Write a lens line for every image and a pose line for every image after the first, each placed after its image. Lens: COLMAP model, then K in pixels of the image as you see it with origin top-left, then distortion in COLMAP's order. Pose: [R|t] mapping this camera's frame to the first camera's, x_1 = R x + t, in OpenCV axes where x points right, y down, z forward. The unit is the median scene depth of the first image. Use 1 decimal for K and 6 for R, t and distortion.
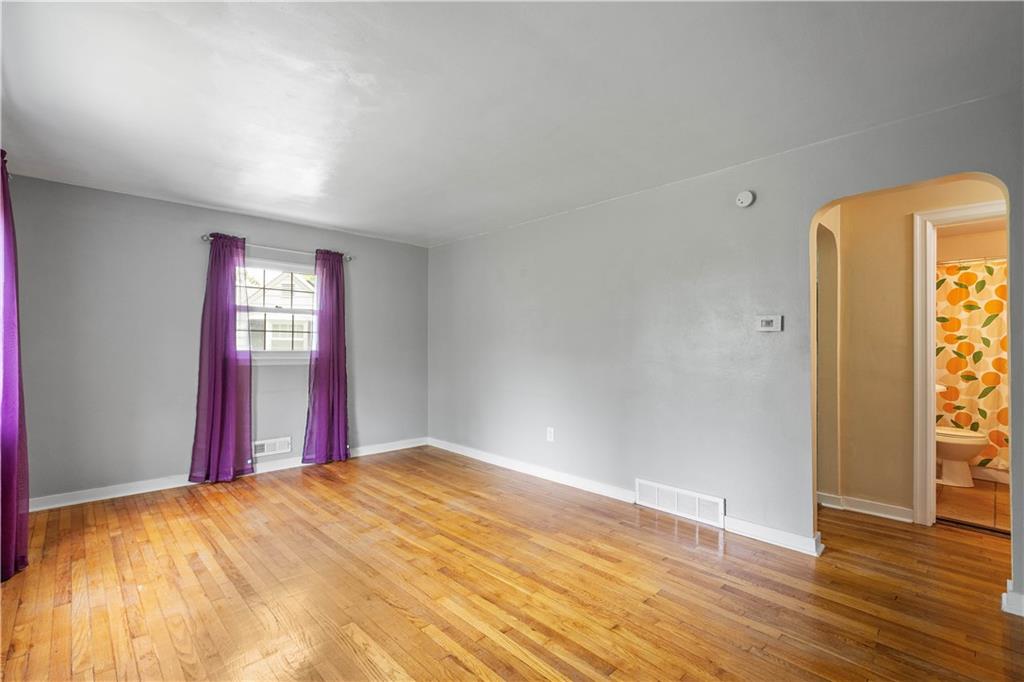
lens RADIAL K [[453.6, 0, 511.8], [0, 453.6, 340.6], [0, 0, 1]] dist [0.011205, -0.000235]
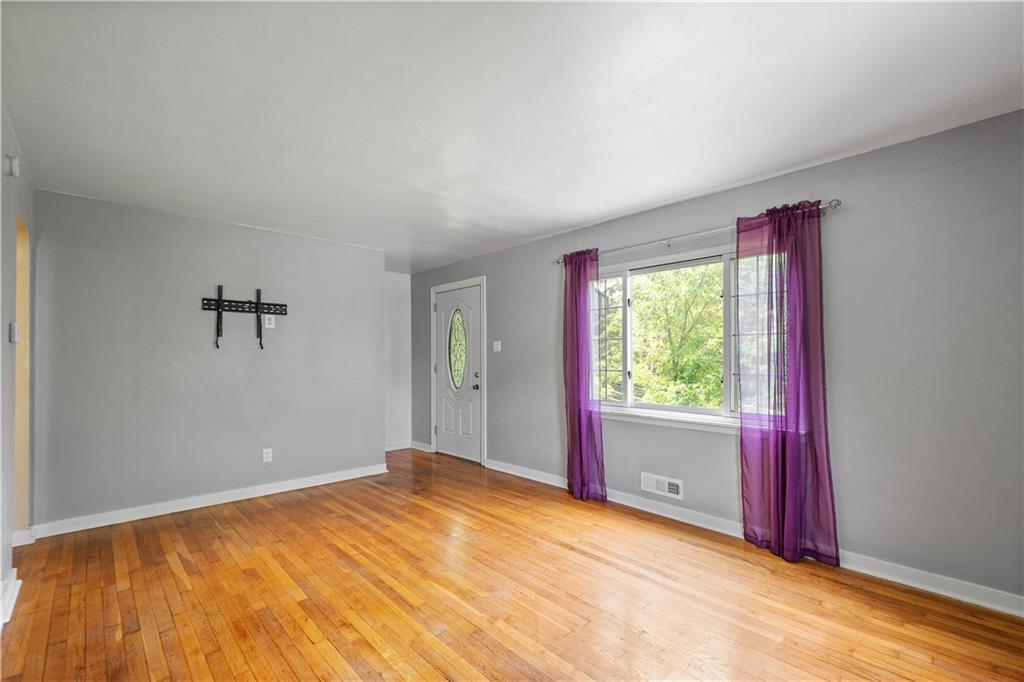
lens RADIAL K [[443.3, 0, 518.1], [0, 443.3, 354.9], [0, 0, 1]] dist [0.002184, -0.000229]
pose [[-0.999985, -0.005443, 0.000066, -0.264000], [-0.005443, 0.999647, -0.026000, 0.014419], [0.000076, -0.026000, -0.999662, 1.404523]]
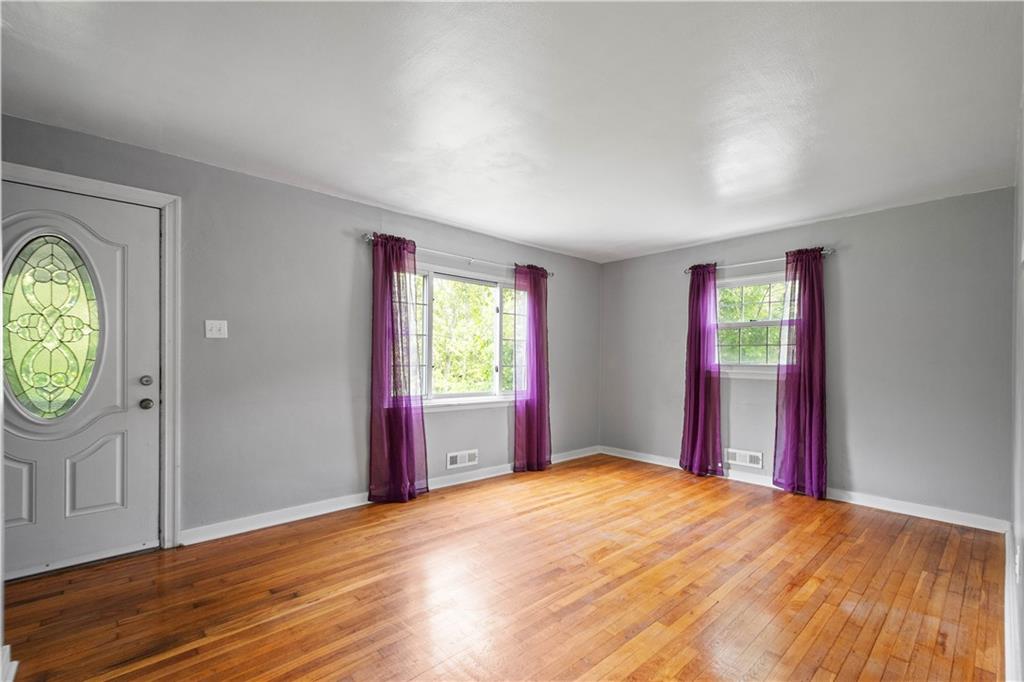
lens RADIAL K [[443.3, 0, 518.1], [0, 443.3, 354.9], [0, 0, 1]] dist [0.002184, -0.000229]
pose [[-0.015646, -0.016387, -0.999743, 0.583497], [0.006834, 0.999841, -0.016496, 0.017112], [0.999854, -0.007090, -0.015531, 0.614832]]
